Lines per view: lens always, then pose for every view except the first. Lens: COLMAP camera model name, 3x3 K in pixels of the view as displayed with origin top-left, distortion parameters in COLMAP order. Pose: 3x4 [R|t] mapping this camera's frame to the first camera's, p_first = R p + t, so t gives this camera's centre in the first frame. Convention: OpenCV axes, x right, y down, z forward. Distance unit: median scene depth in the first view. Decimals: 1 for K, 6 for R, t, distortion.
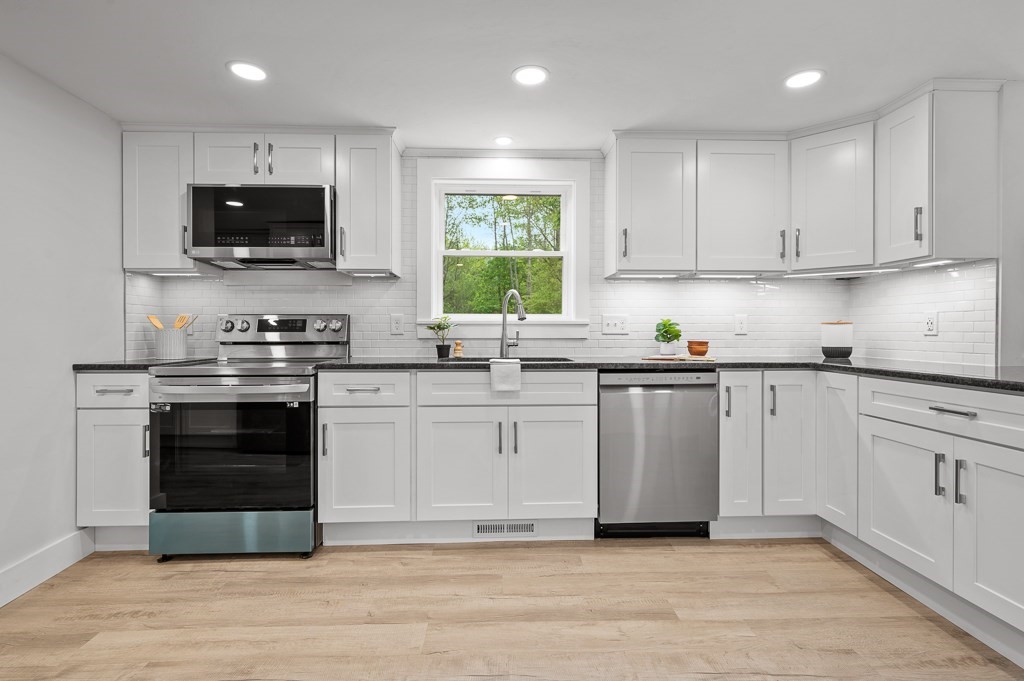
lens RADIAL K [[494.2, 0, 510.9], [0, 494.2, 333.9], [0, 0, 1]] dist [-0.000035, 0.000360]
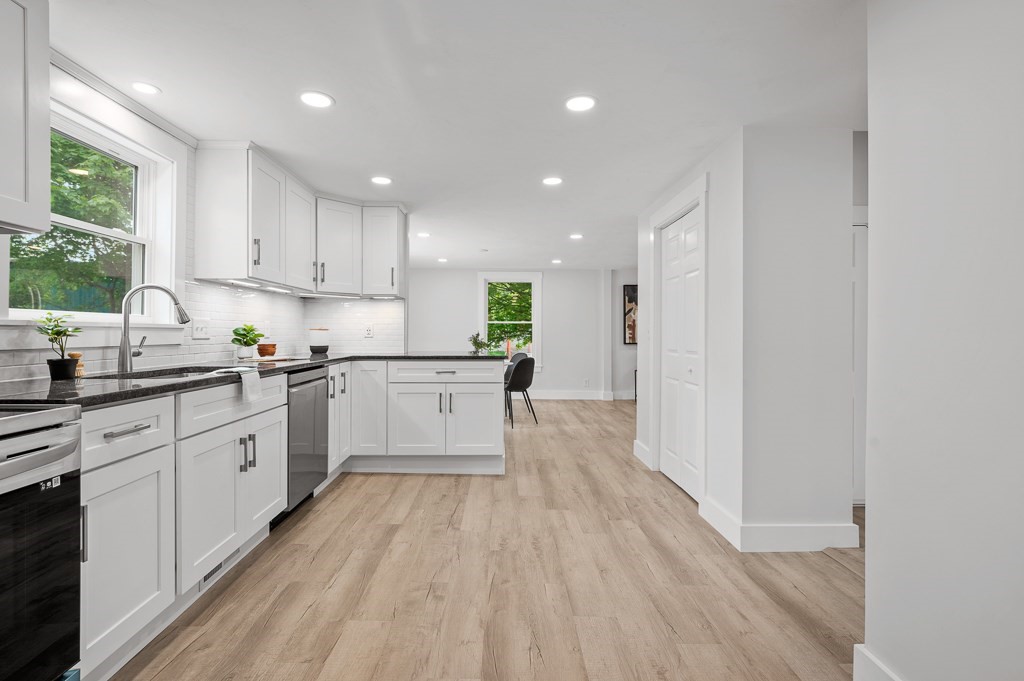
lens RADIAL K [[494.2, 0, 513.3], [0, 494.2, 338.6], [0, 0, 1]] dist [-0.000035, 0.000360]
pose [[-0.001412, -0.011357, 0.999935, -0.954534], [0.003339, 0.999930, 0.011362, -0.011291], [-0.999993, 0.003355, -0.001374, 0.523811]]
